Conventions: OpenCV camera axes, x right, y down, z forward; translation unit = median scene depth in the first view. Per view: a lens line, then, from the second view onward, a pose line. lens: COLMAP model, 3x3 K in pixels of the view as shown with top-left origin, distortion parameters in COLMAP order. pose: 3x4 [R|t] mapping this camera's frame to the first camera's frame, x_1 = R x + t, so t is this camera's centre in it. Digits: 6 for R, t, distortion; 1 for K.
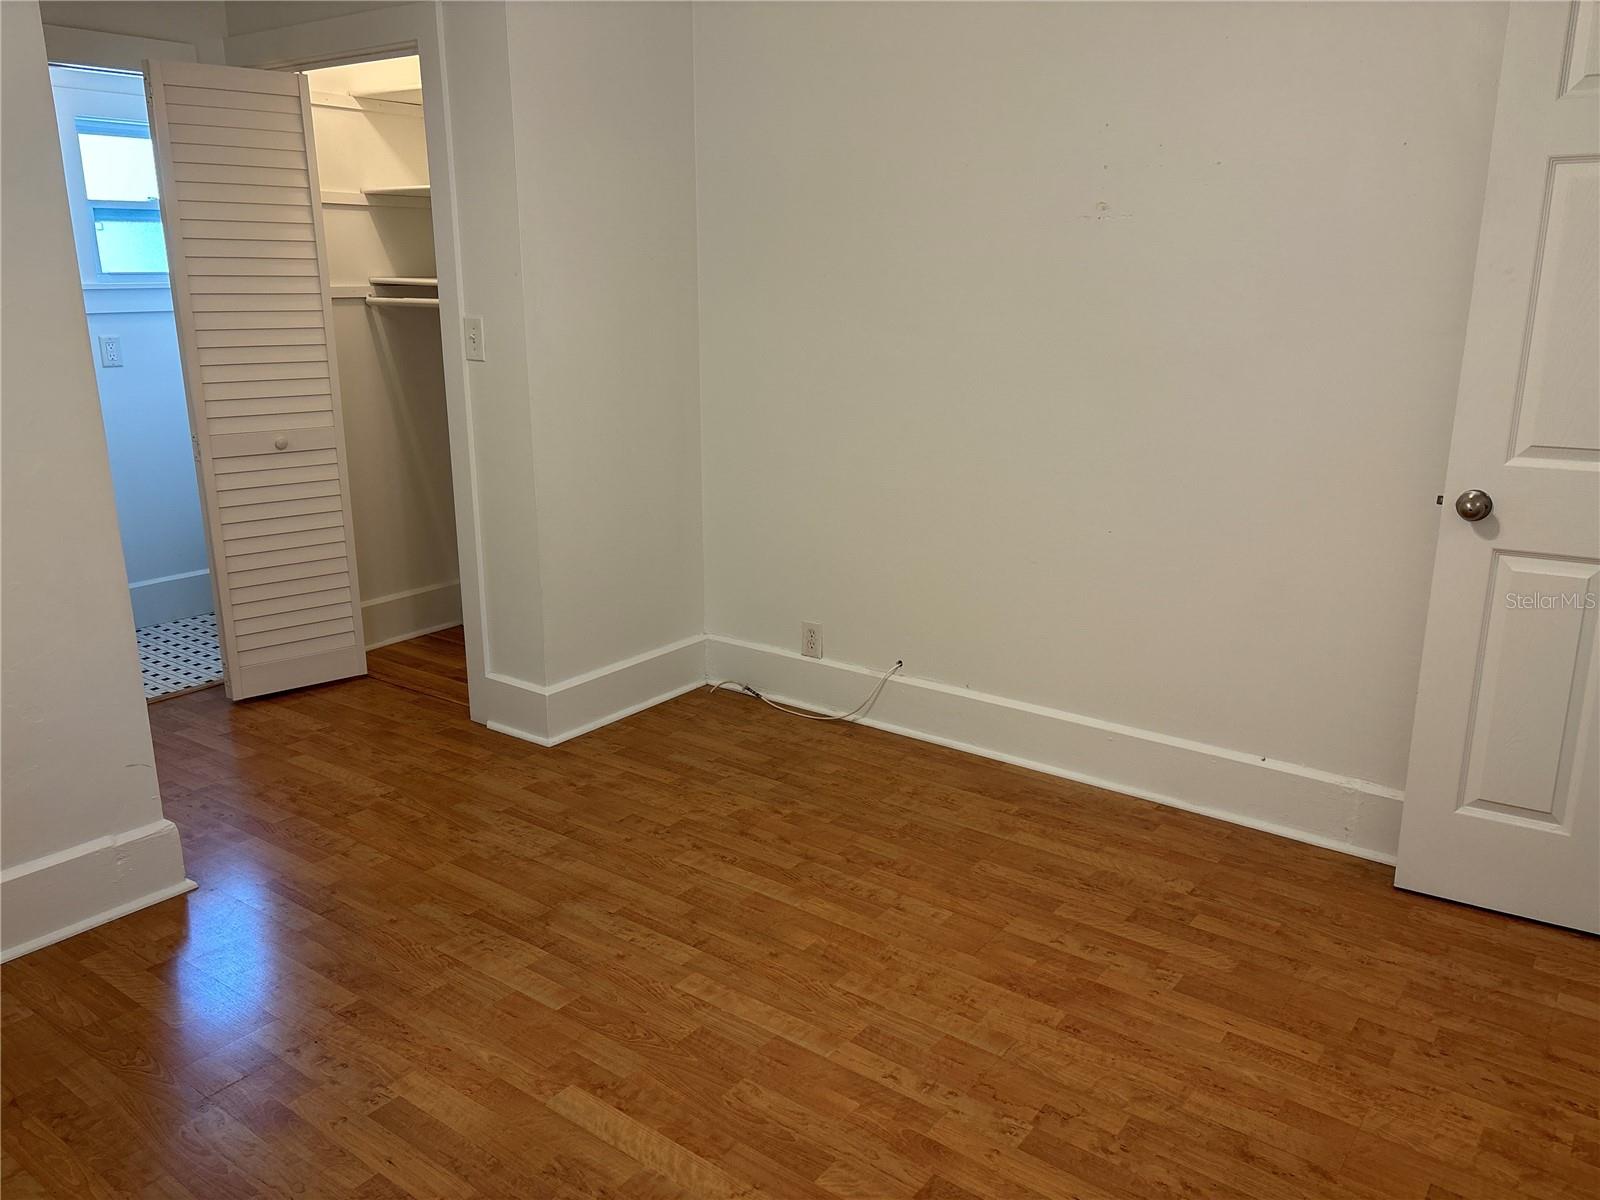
lens RADIAL K [[1187.5, 0, 800.0], [0, 1187.5, 600.0], [0, 0, 1]] dist [0.023159, -0.005988]
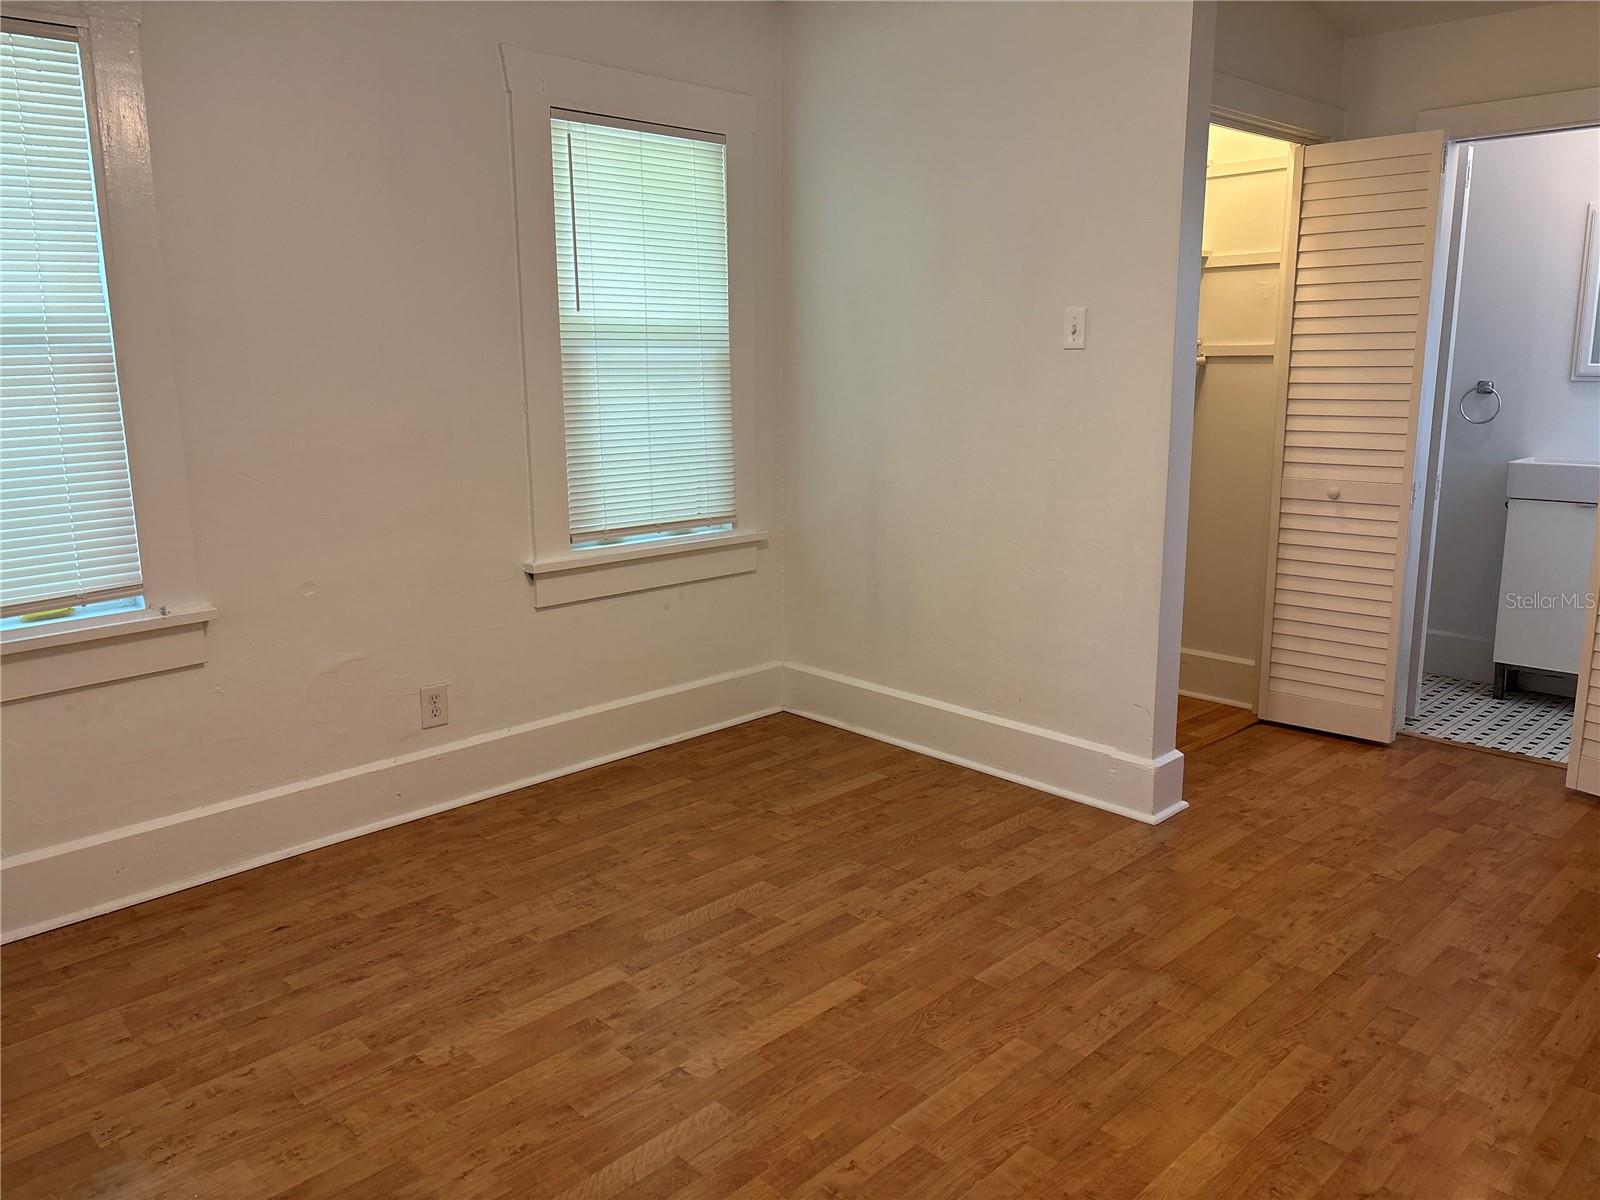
lens RADIAL K [[1187.5, 0, 800.0], [0, 1187.5, 600.0], [0, 0, 1]] dist [0.023159, -0.005988]
pose [[-0.121629, 0.208915, -0.970341, 0.688352], [-0.261945, 0.936186, 0.234395, -0.167296], [0.957388, 0.282685, -0.059143, 0.695105]]
